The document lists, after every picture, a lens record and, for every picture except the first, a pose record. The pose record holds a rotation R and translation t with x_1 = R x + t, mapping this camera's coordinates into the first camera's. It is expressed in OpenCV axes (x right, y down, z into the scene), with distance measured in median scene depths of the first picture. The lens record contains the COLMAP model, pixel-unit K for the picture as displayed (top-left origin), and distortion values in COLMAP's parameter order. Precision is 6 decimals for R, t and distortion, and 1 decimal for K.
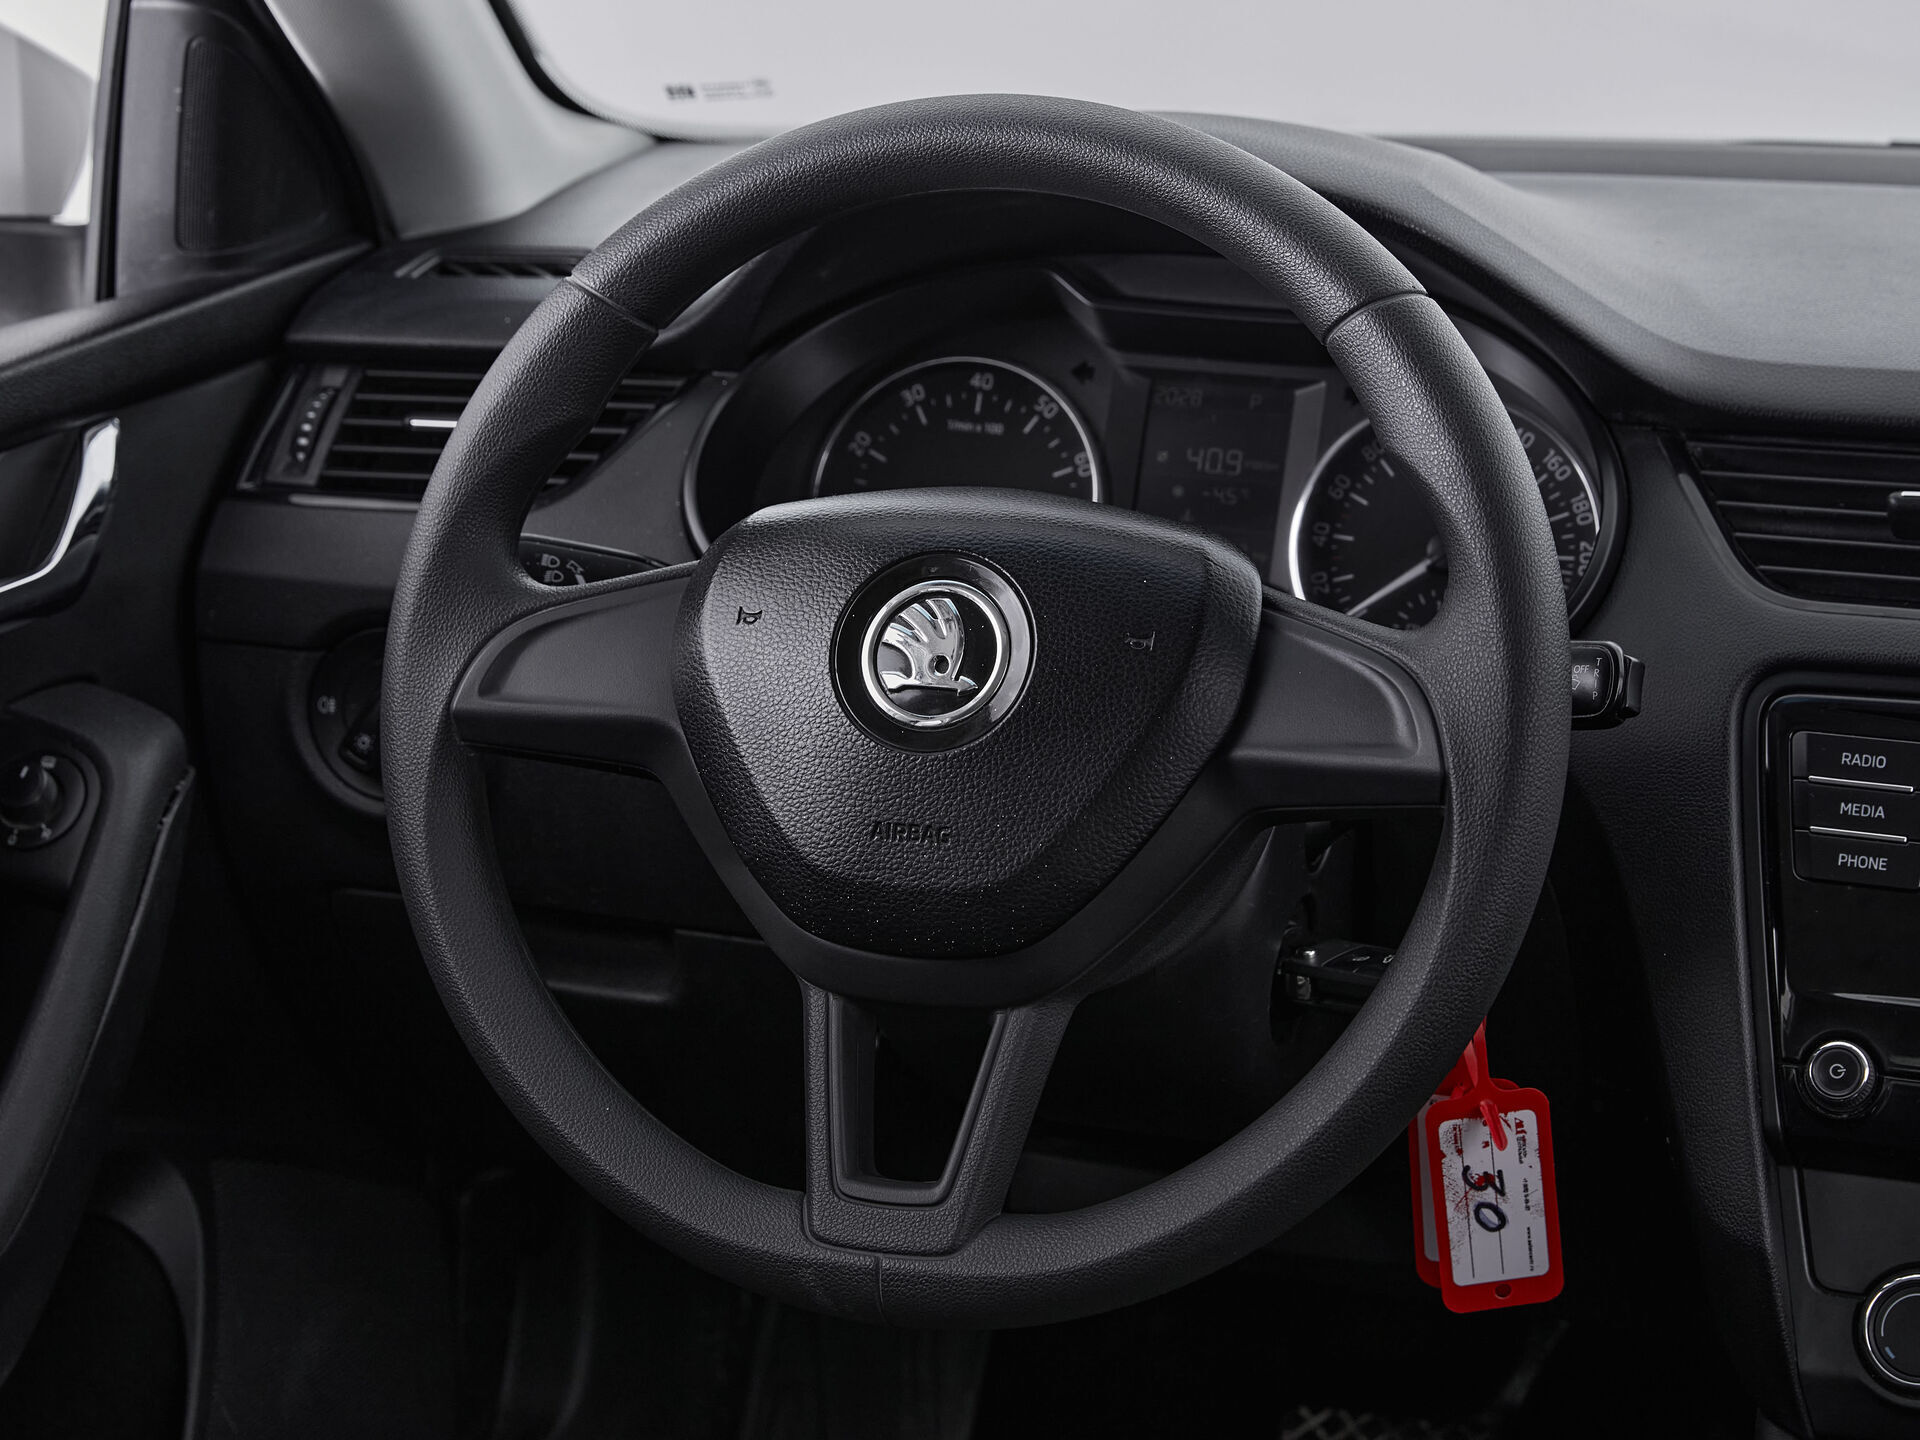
lens RADIAL K [[3921.6, 0, 963.4], [0, 3921.6, 764.4], [0, 0, 1]] dist [-0.082366, 0.199936]
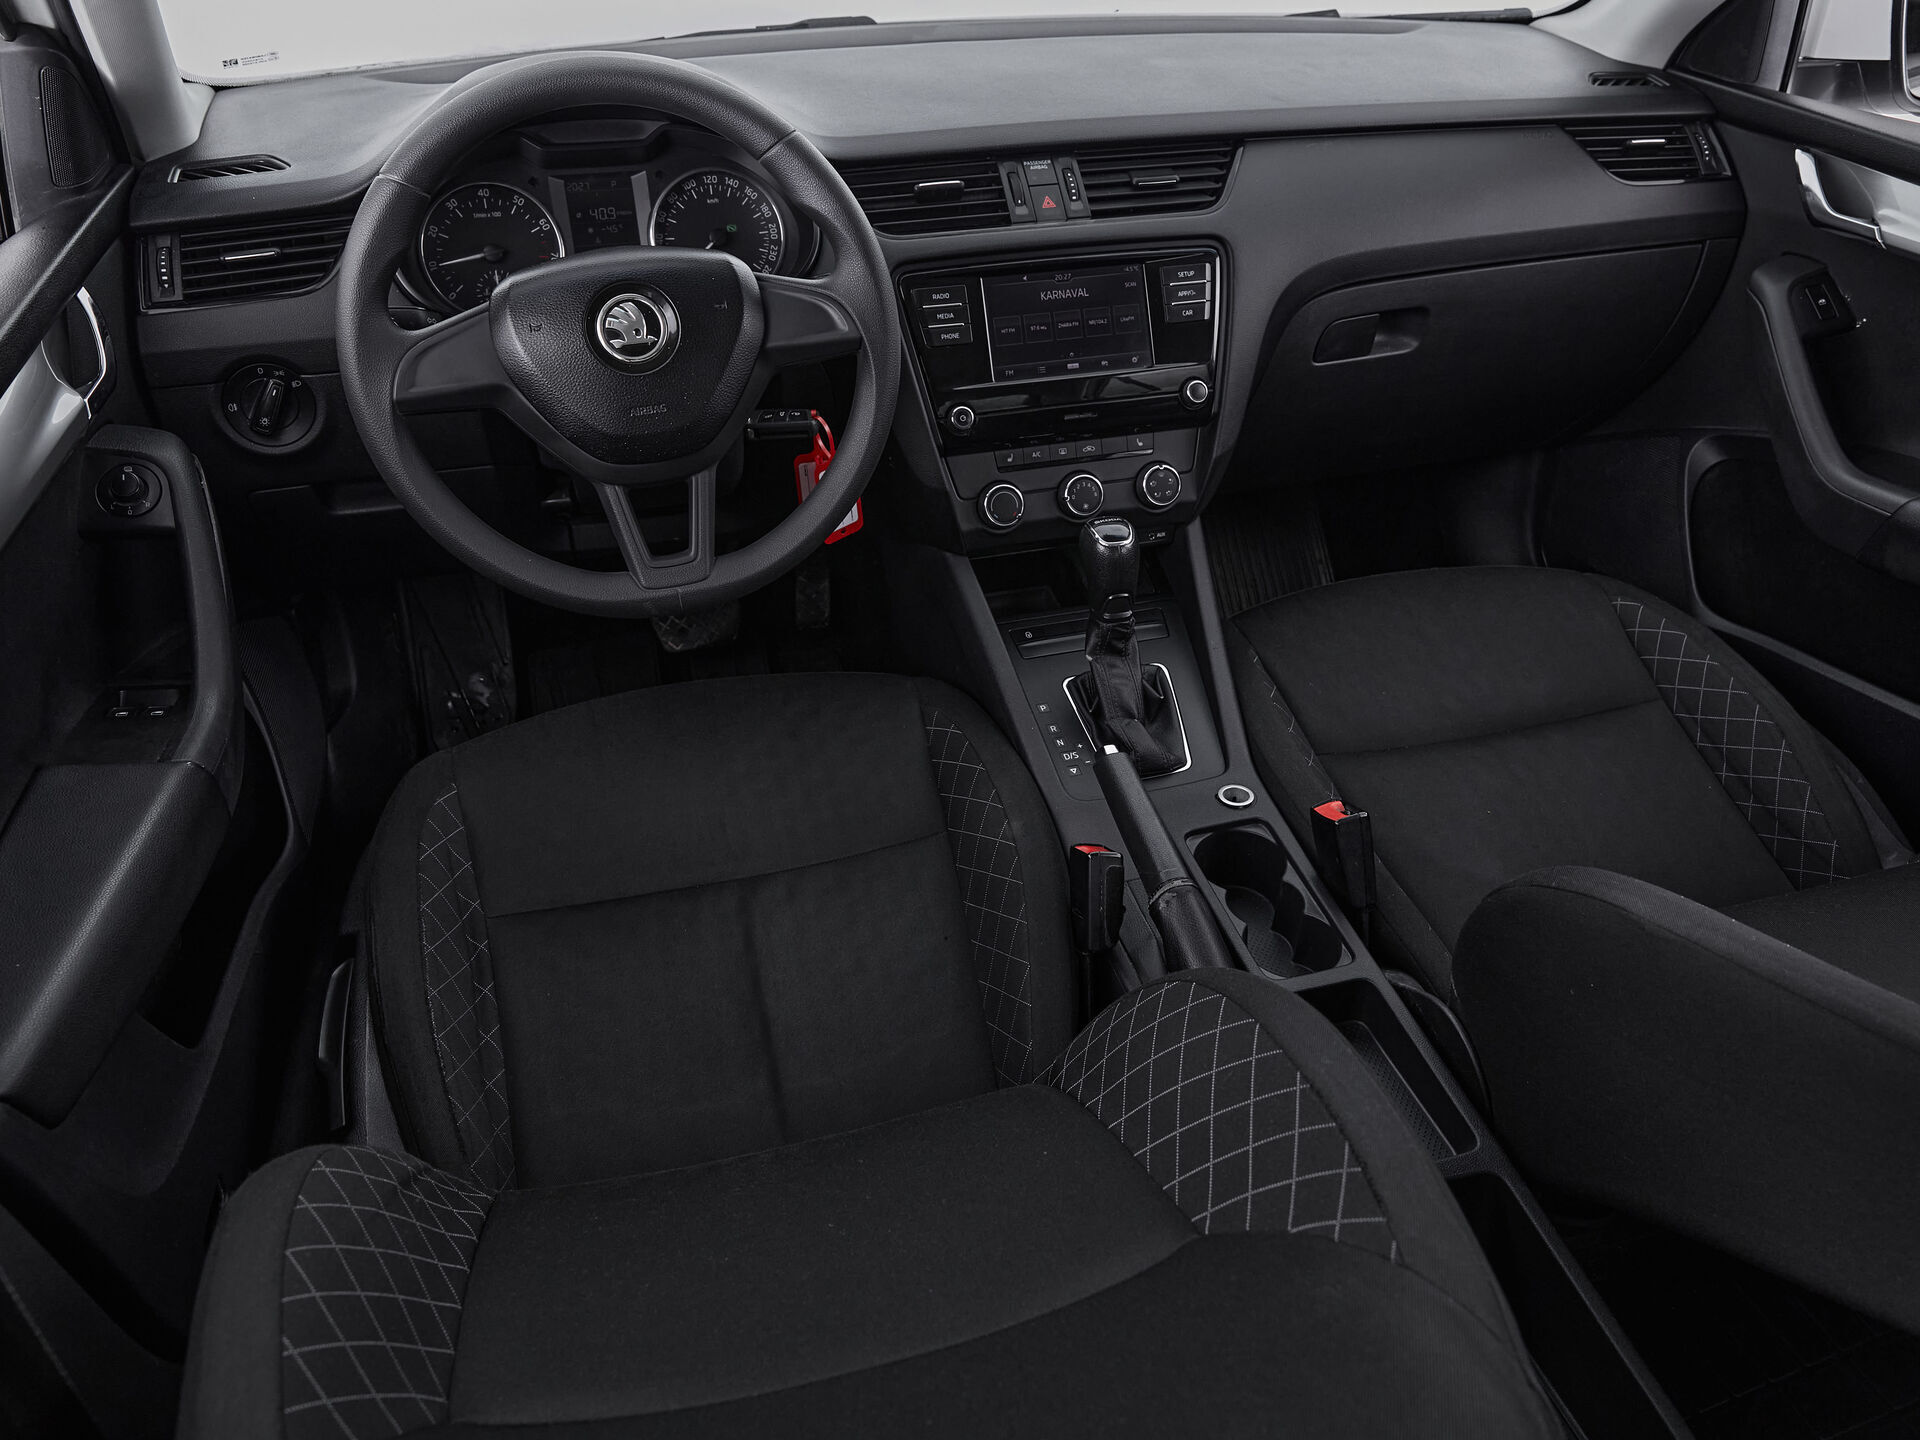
lens RADIAL K [[1437.2, 0, 969.4], [0, 1437.2, 707.7], [0, 0, 1]] dist [-0.005952, 0.001329]
pose [[0.818517, -0.325867, 0.473118, -0.289588], [0.168050, 0.923348, 0.345235, -0.073896], [-0.549353, -0.203074, 0.810538, 0.161405]]
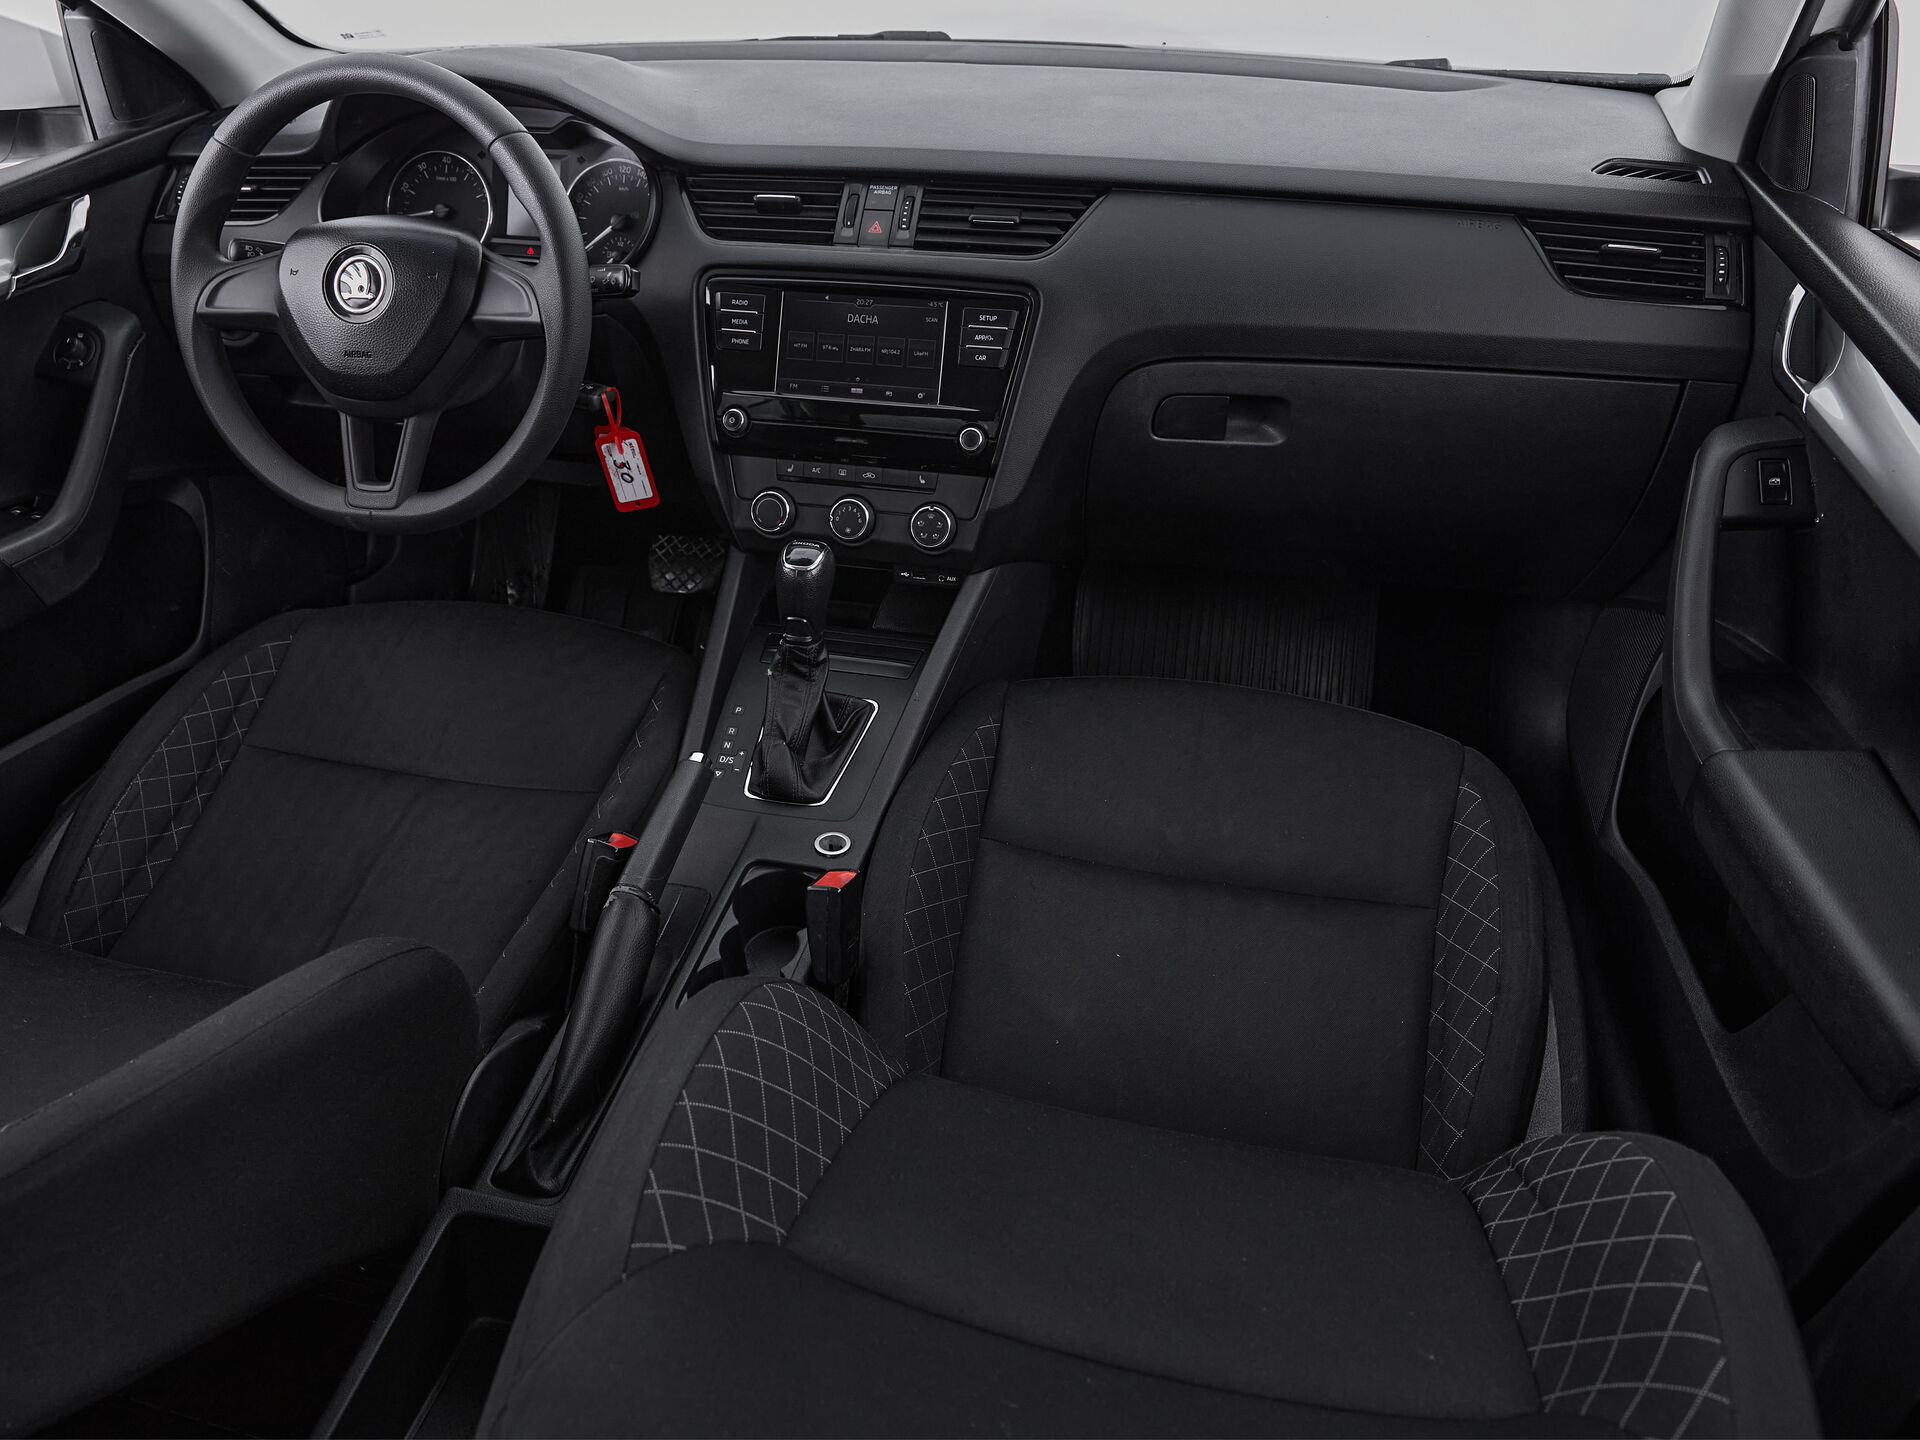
lens RADIAL K [[1426.0, 0, 893.6], [0, 1426.0, 690.5], [0, 0, 1]] dist [-0.009125, 0.005066]
pose [[0.995918, -0.069100, 0.058072, 0.257678], [0.049148, 0.954779, 0.293225, -0.028142], [-0.075708, -0.289174, 0.954278, -0.026444]]
